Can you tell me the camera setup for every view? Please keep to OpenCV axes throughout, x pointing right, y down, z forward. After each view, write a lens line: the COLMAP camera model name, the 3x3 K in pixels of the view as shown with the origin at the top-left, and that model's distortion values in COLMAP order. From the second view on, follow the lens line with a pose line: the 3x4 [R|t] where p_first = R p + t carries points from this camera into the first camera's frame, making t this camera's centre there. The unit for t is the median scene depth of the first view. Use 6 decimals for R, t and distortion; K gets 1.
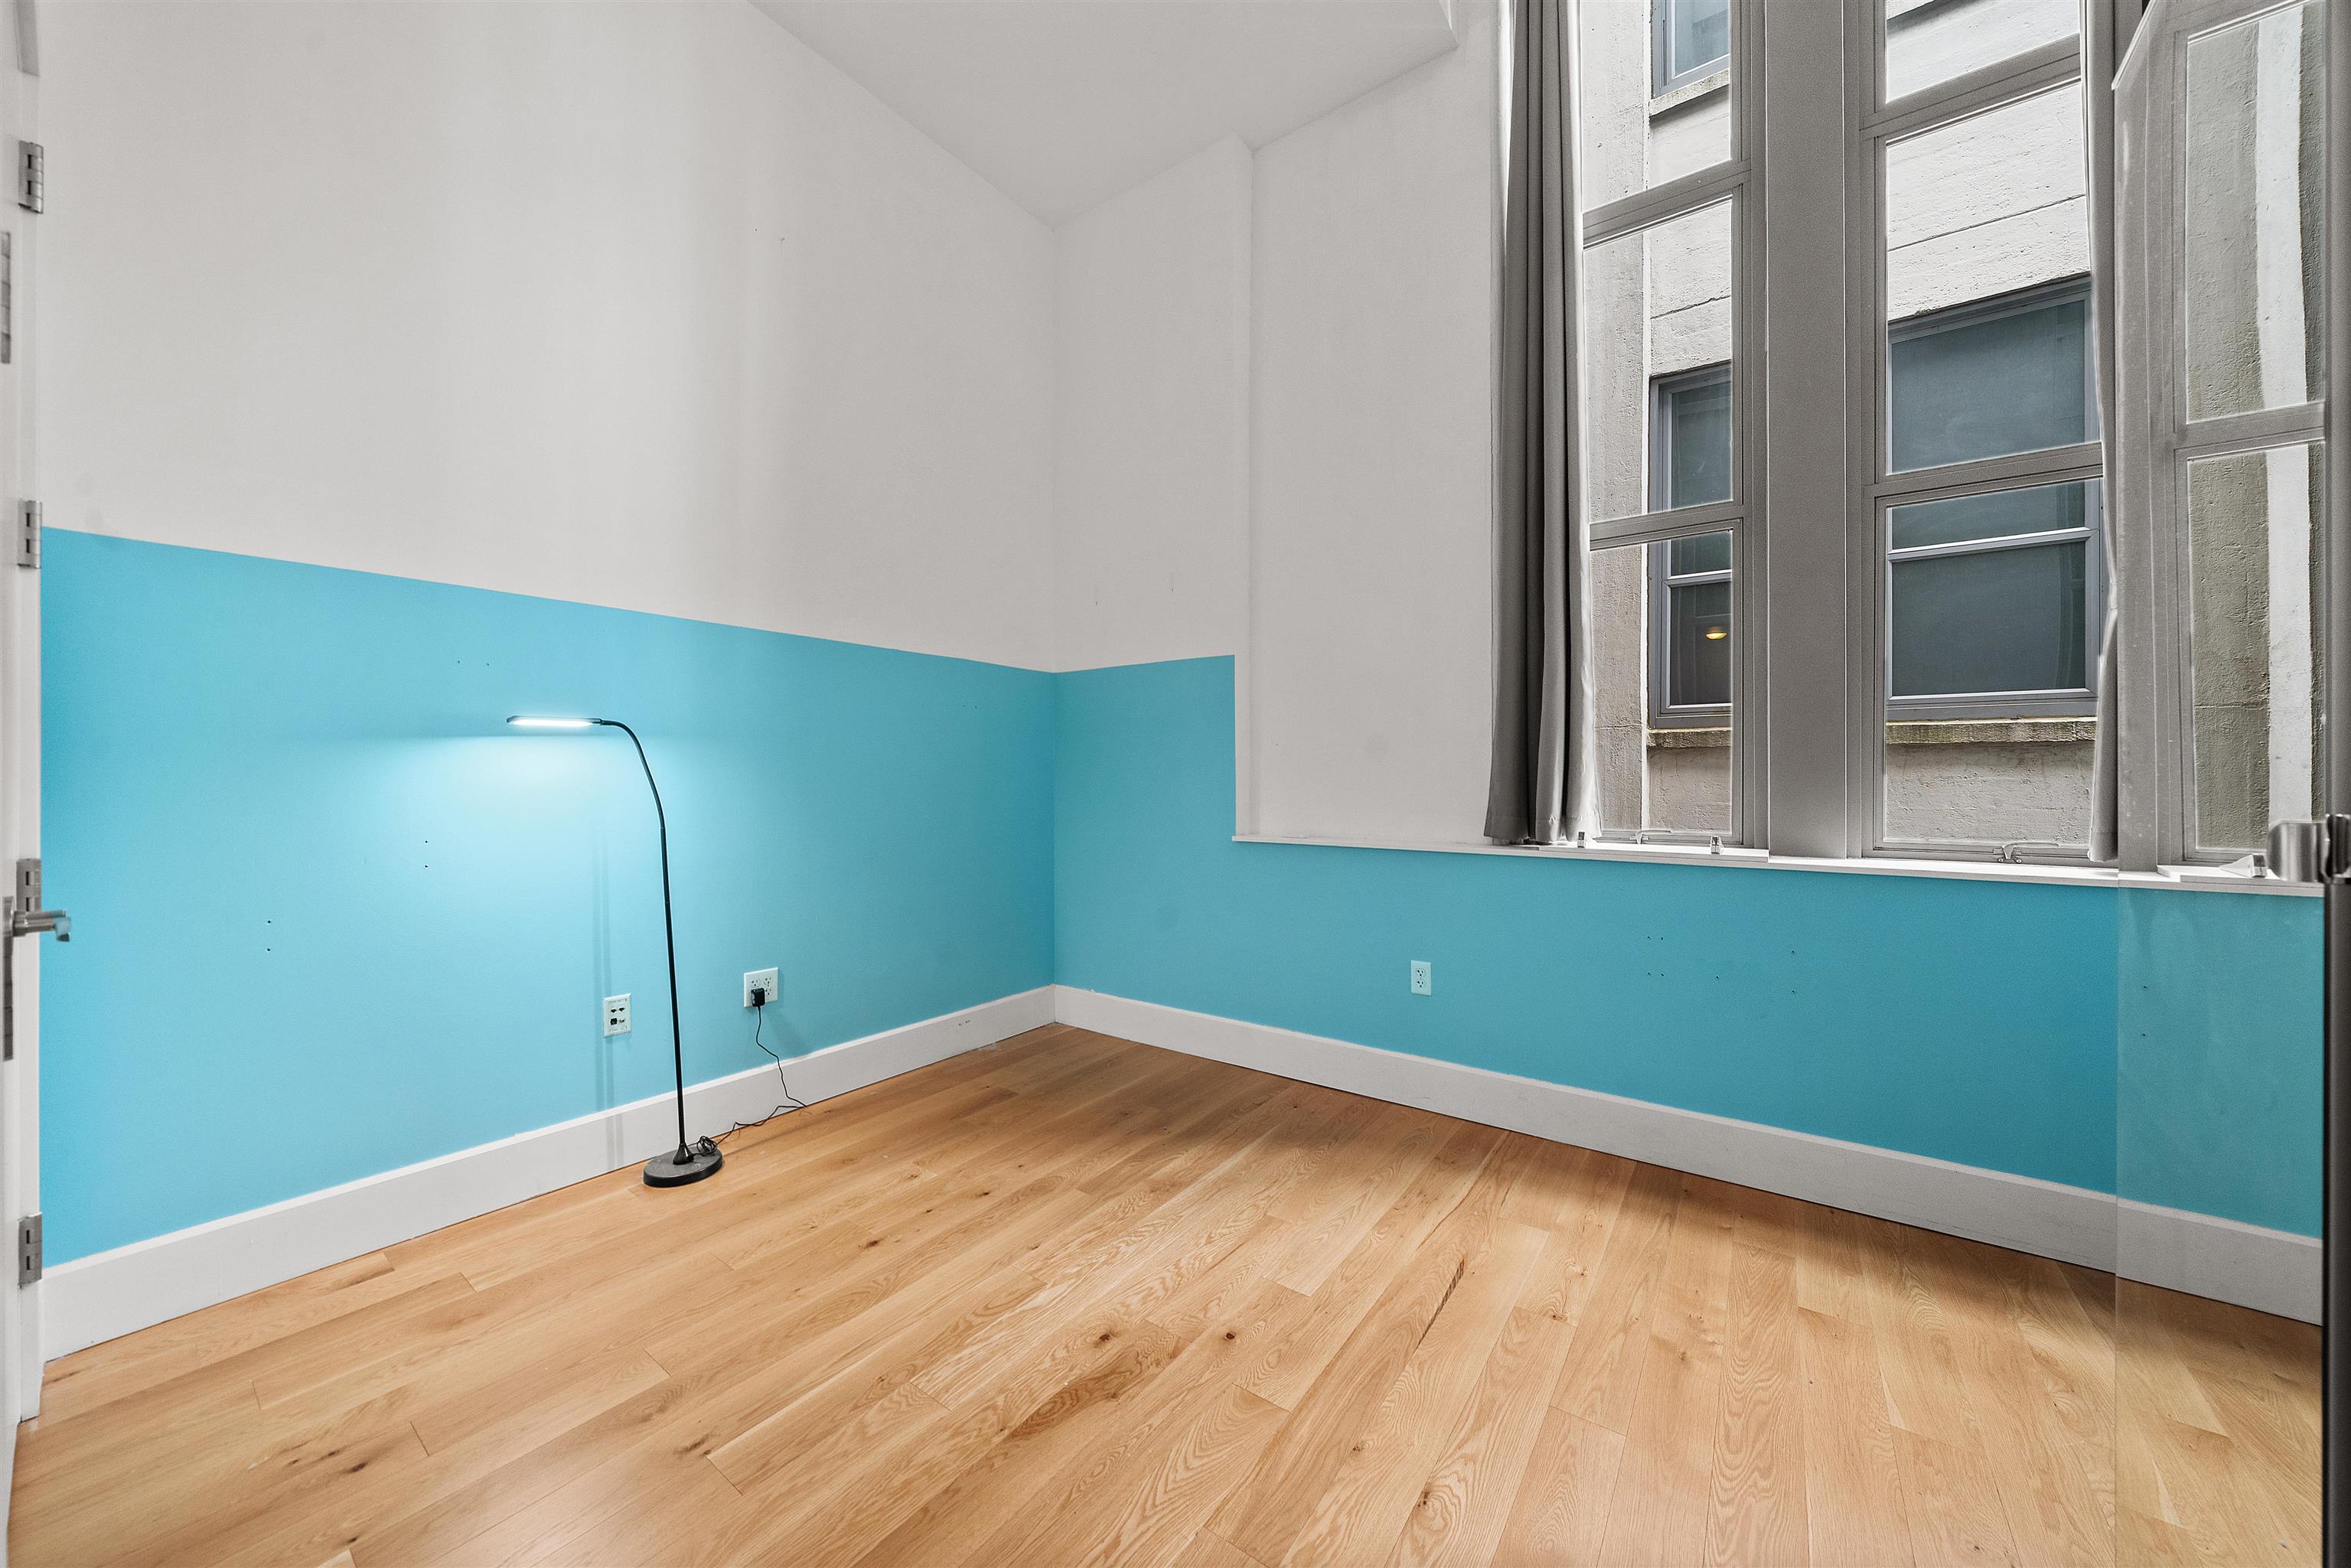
lens RADIAL K [[825.2, 0, 1177.7], [0, 825.2, 780.9], [0, 0, 1]] dist [-0.004976, -0.000150]
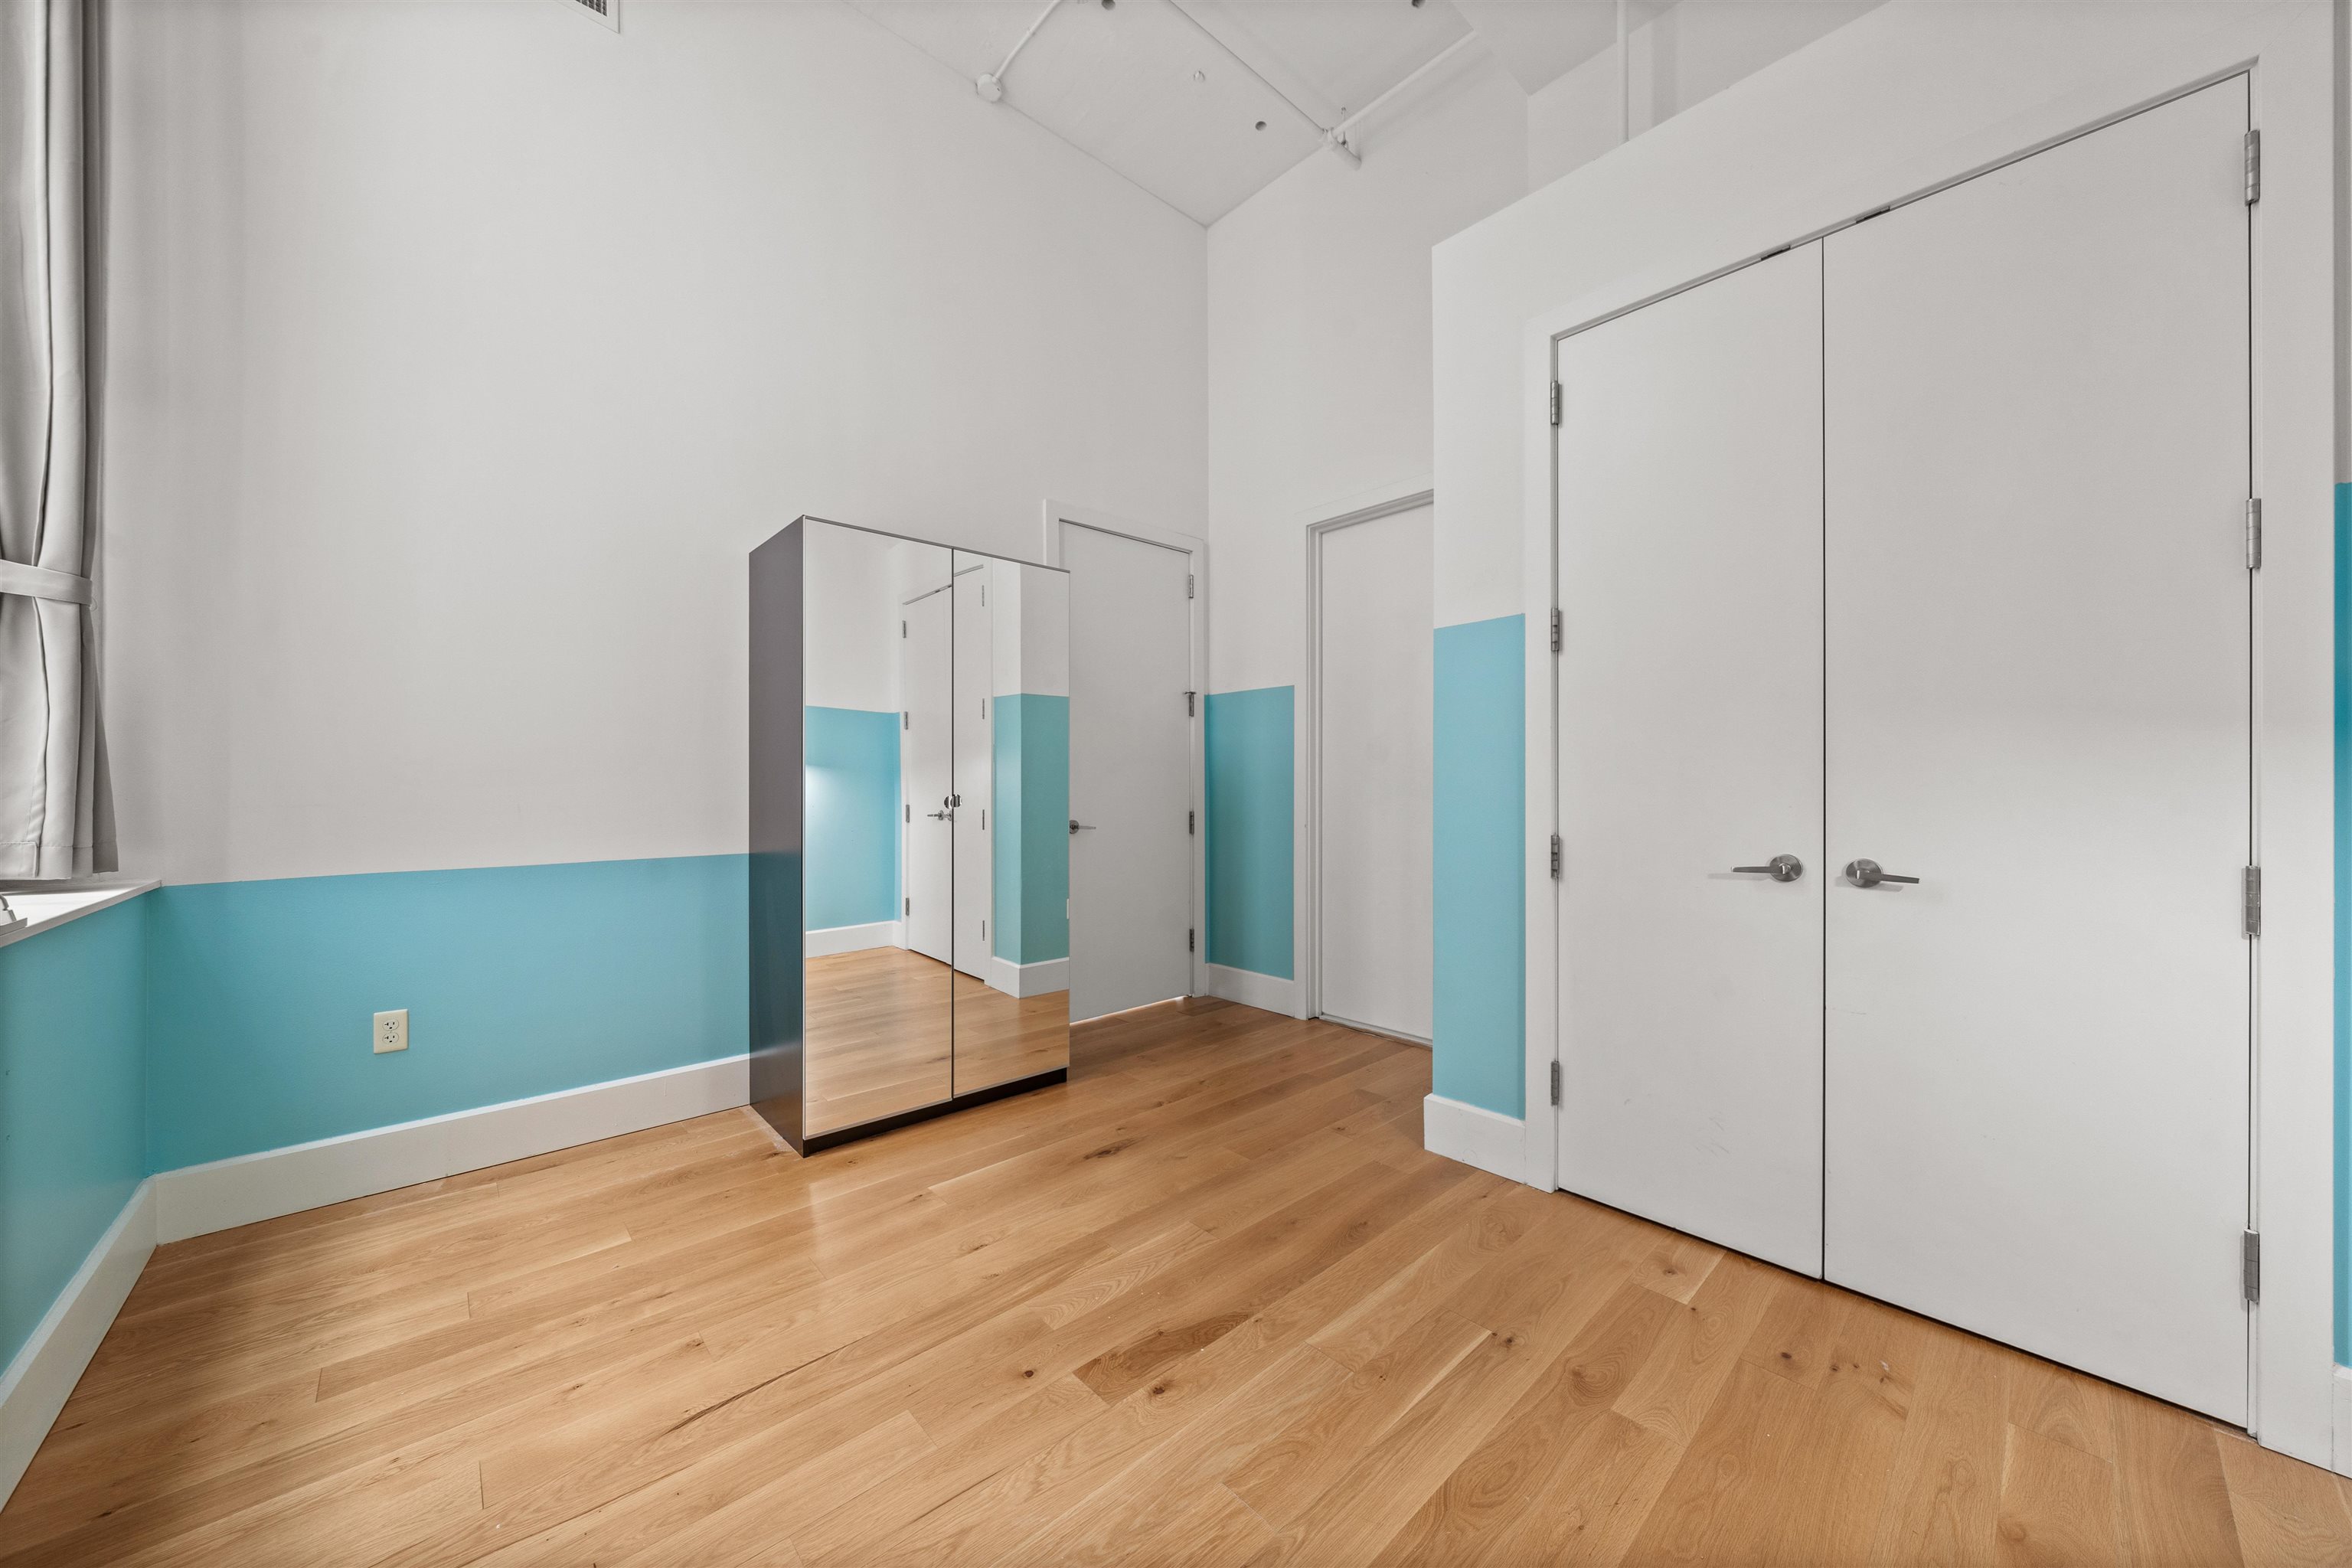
lens RADIAL K [[825.6, 0, 1173.8], [0, 825.6, 784.8], [0, 0, 1]] dist [-0.004976, -0.000150]
pose [[-0.979372, -0.002288, 0.202055, -0.311782], [-0.002492, 0.999997, -0.000755, -0.001445], [-0.202052, -0.001243, -0.979374, 2.046920]]
